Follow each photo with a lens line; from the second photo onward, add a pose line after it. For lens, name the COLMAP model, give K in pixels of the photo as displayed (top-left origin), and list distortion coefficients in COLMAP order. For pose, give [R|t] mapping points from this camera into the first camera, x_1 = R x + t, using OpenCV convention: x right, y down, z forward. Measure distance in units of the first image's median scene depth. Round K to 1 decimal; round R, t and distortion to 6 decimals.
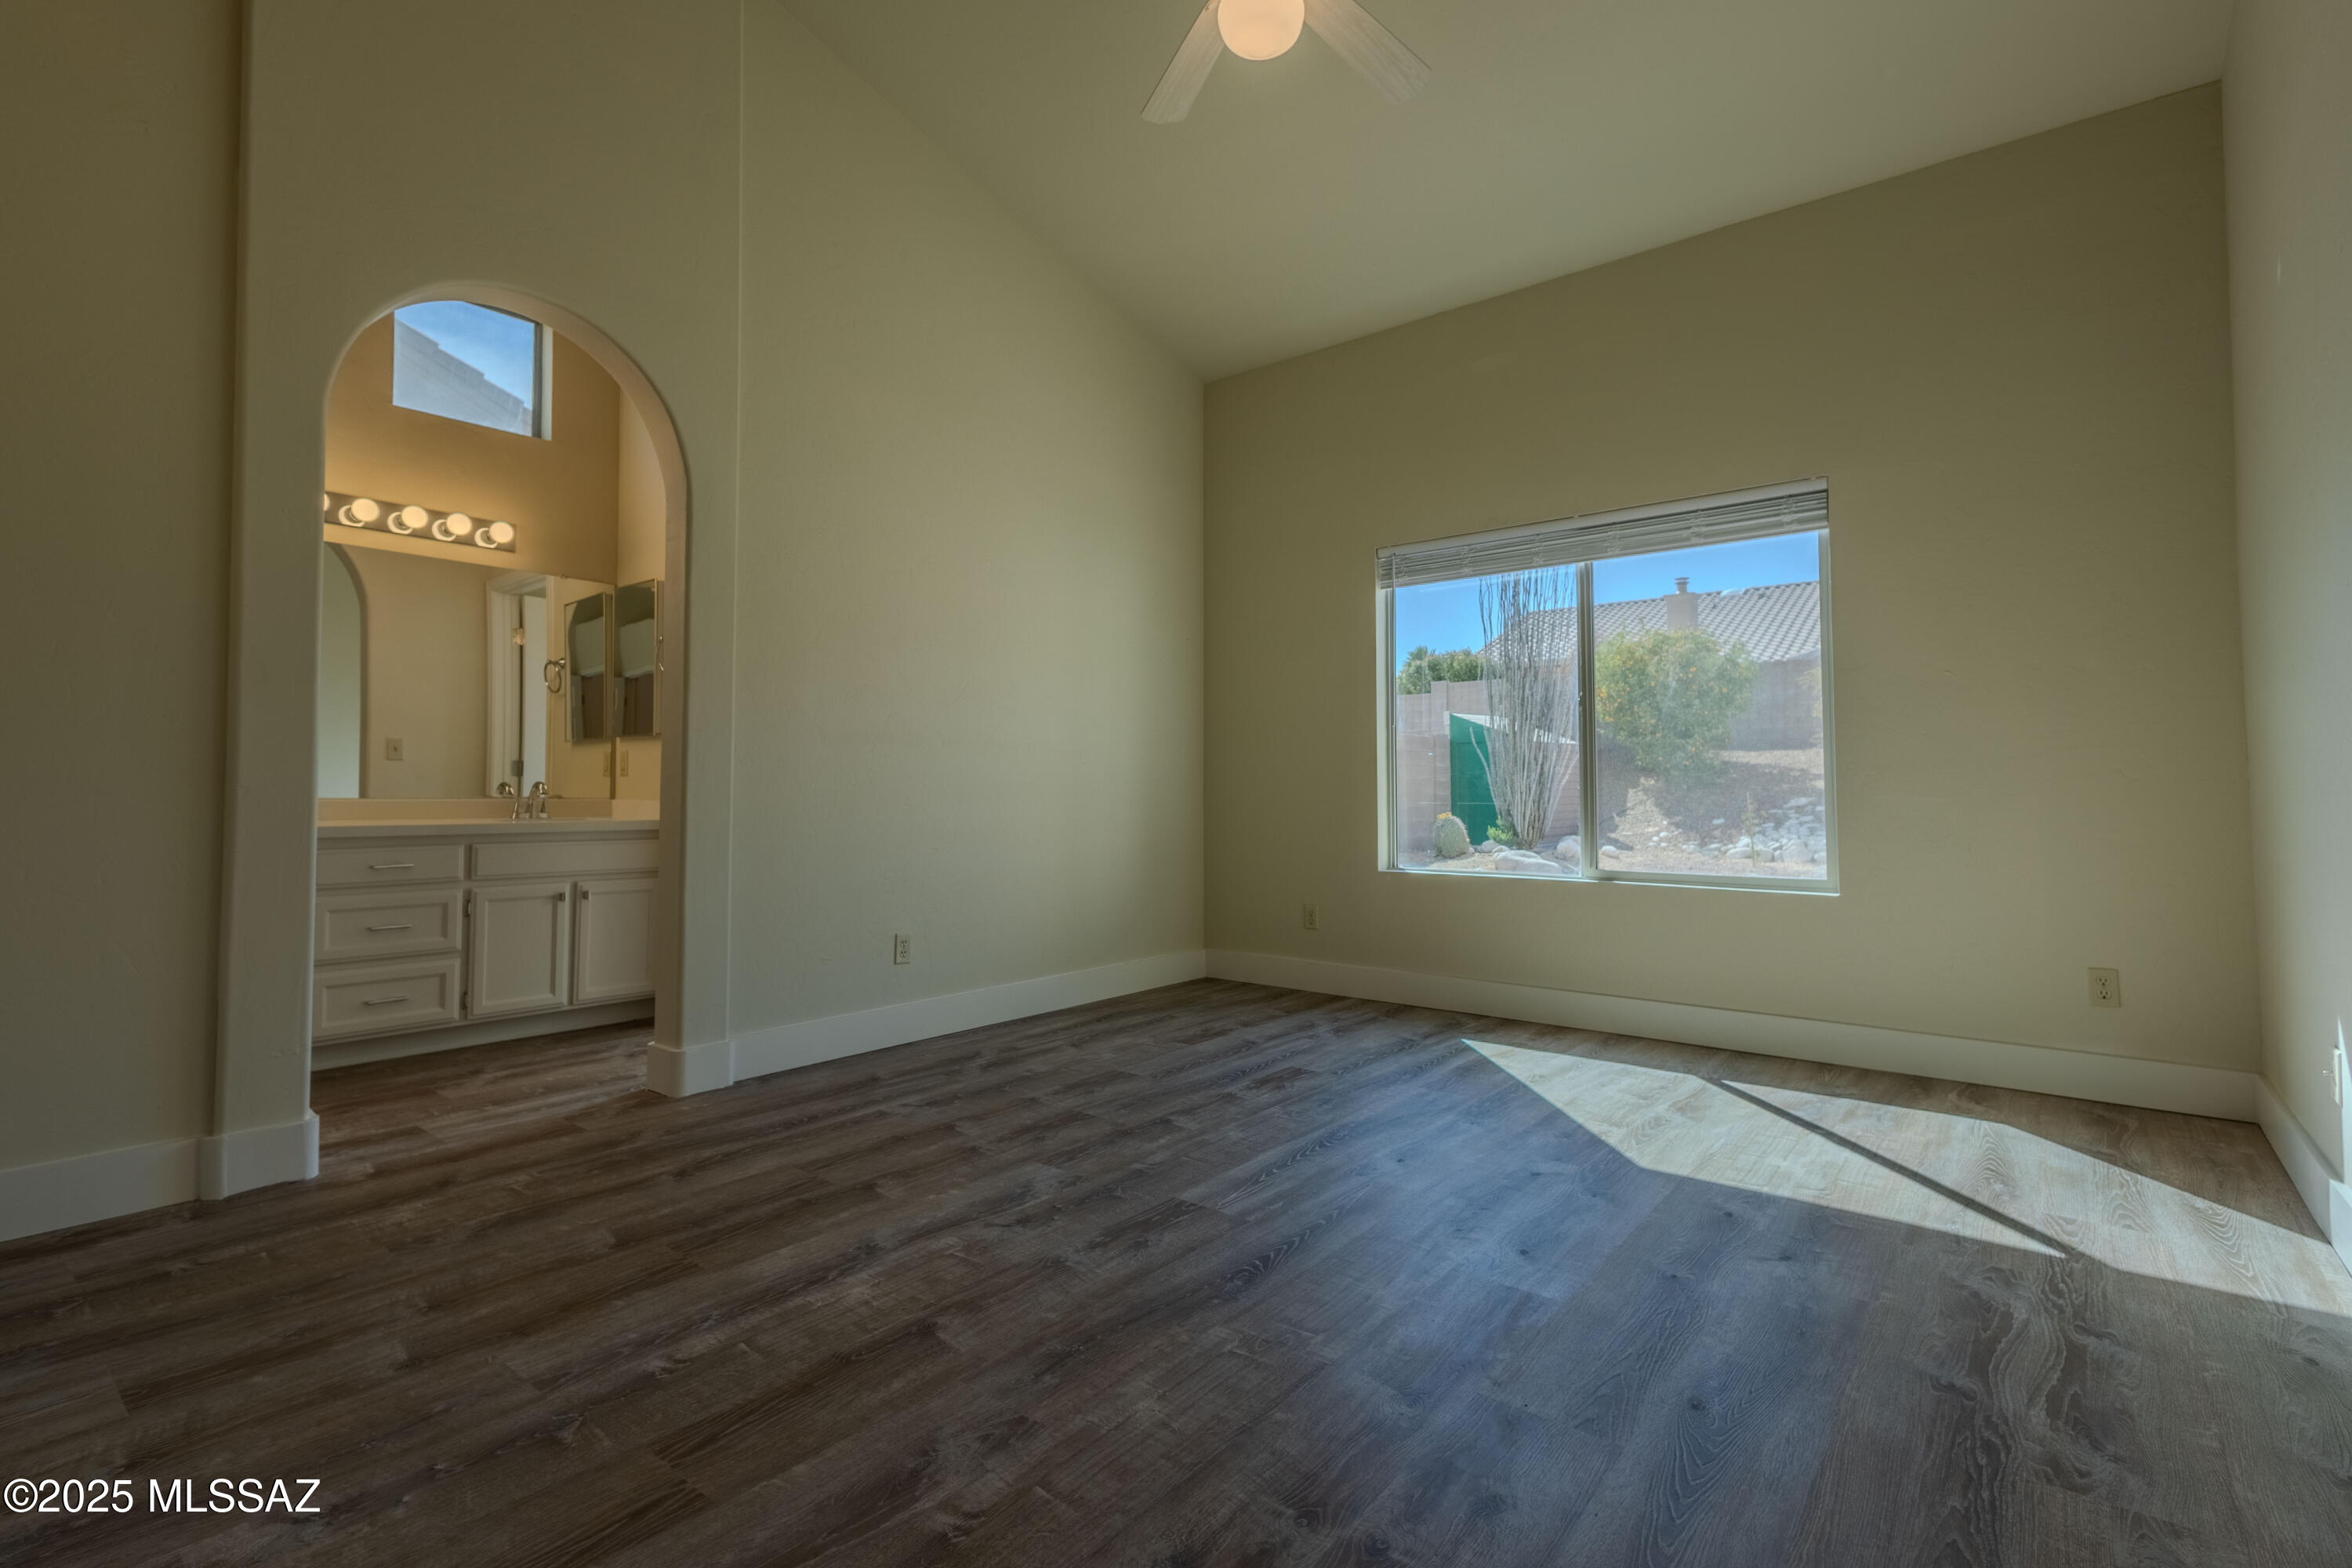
lens RADIAL K [[1078.6, 0, 1171.4], [0, 1078.6, 769.5], [0, 0, 1]] dist [0.015722, 0.000088]
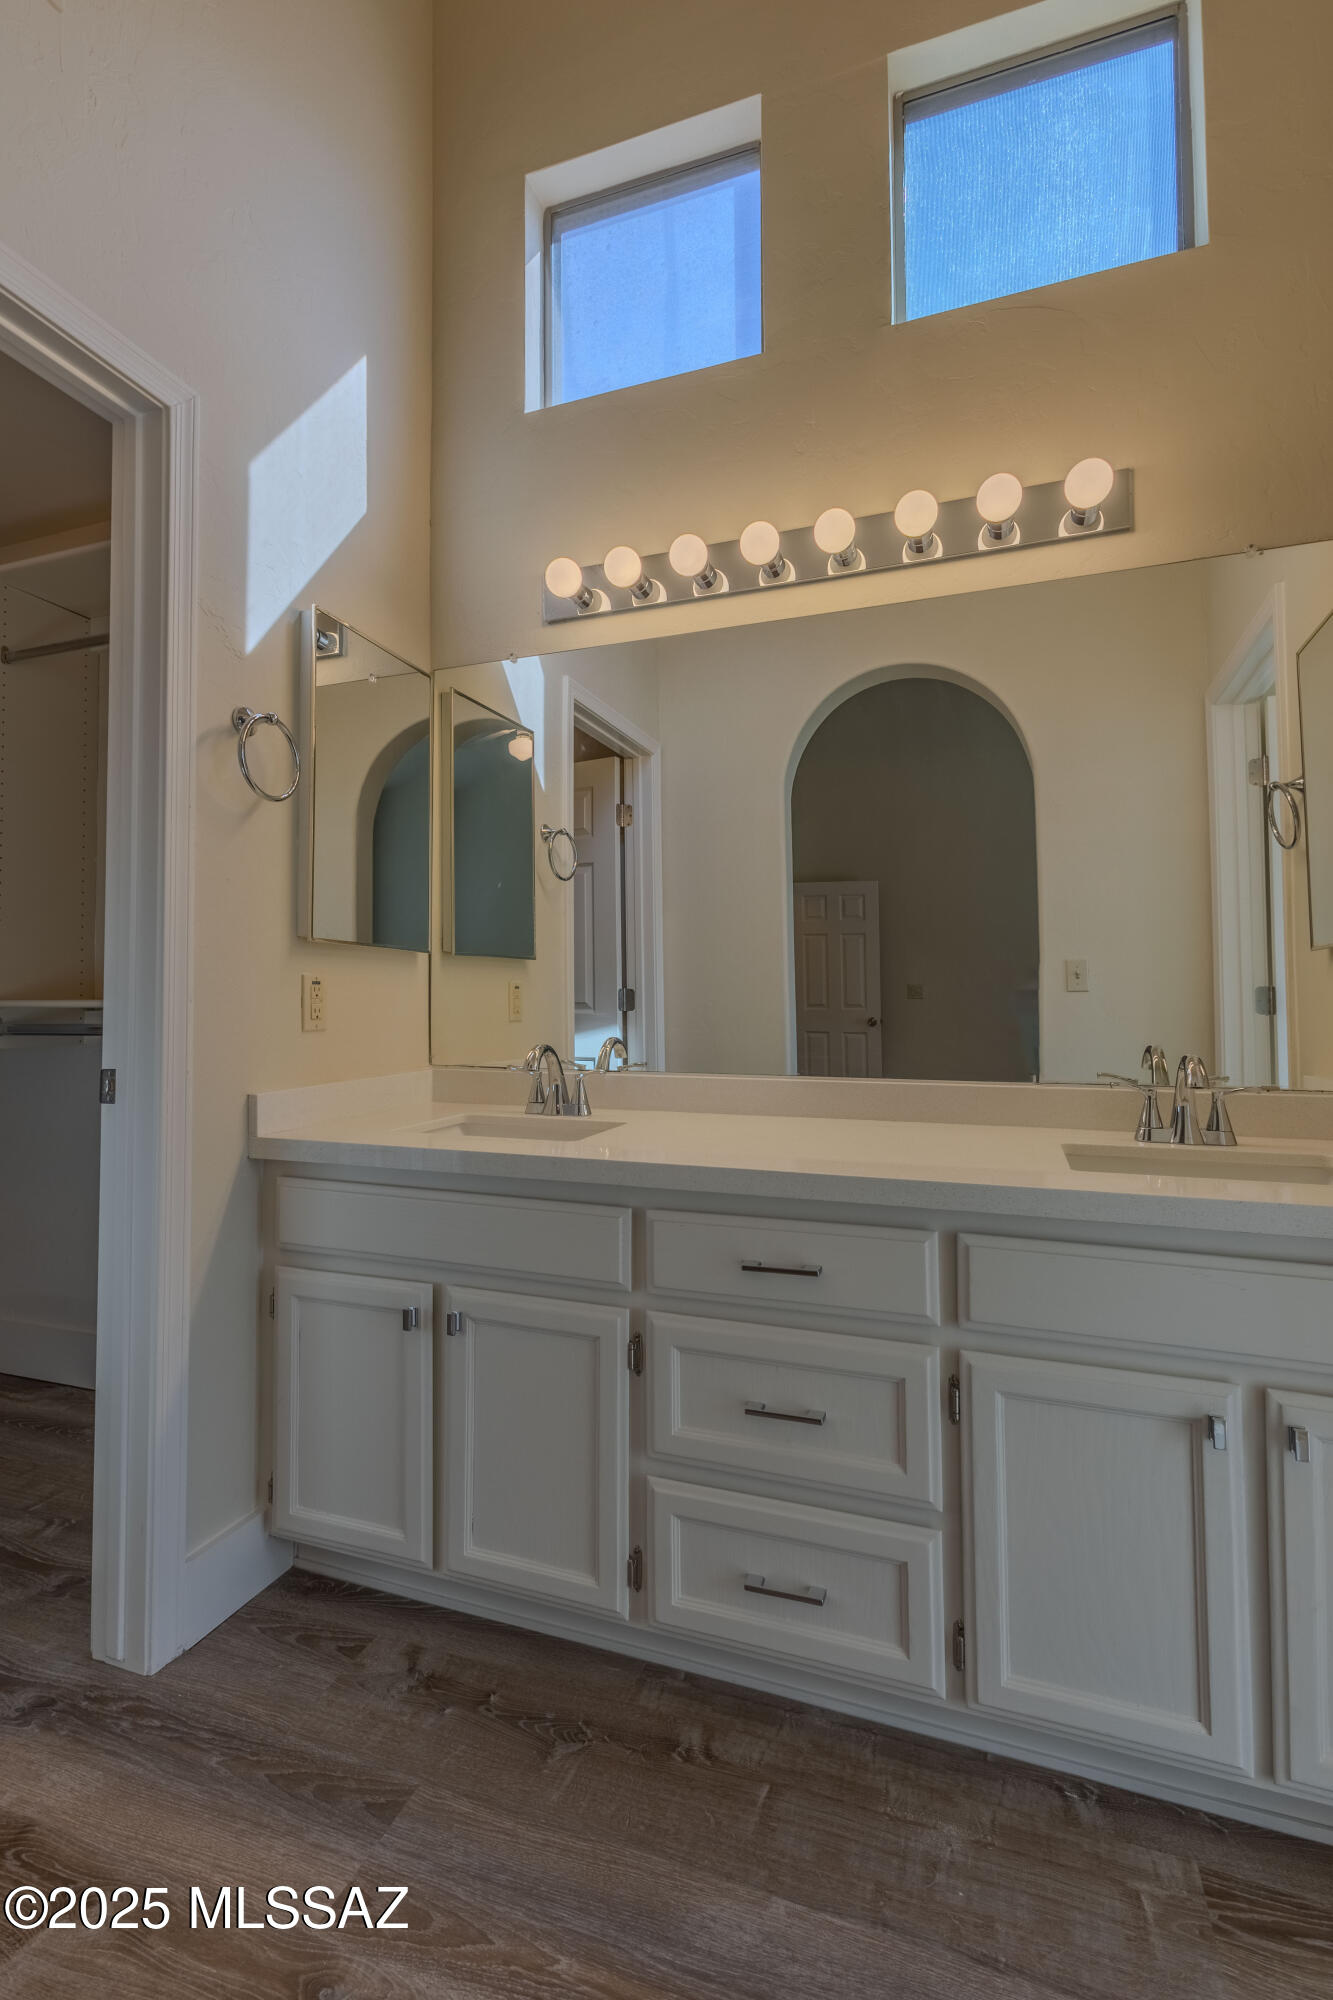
lens RADIAL K [[917.1, 0, 659.4], [0, 917.1, 979.0], [0, 0, 1]] dist [0.015722, 0.000088]
pose [[0.335861, -0.030299, -0.941424, -0.382528], [0.029836, 0.999323, -0.021518, -0.017063], [0.941439, -0.020861, 0.336538, 0.815512]]
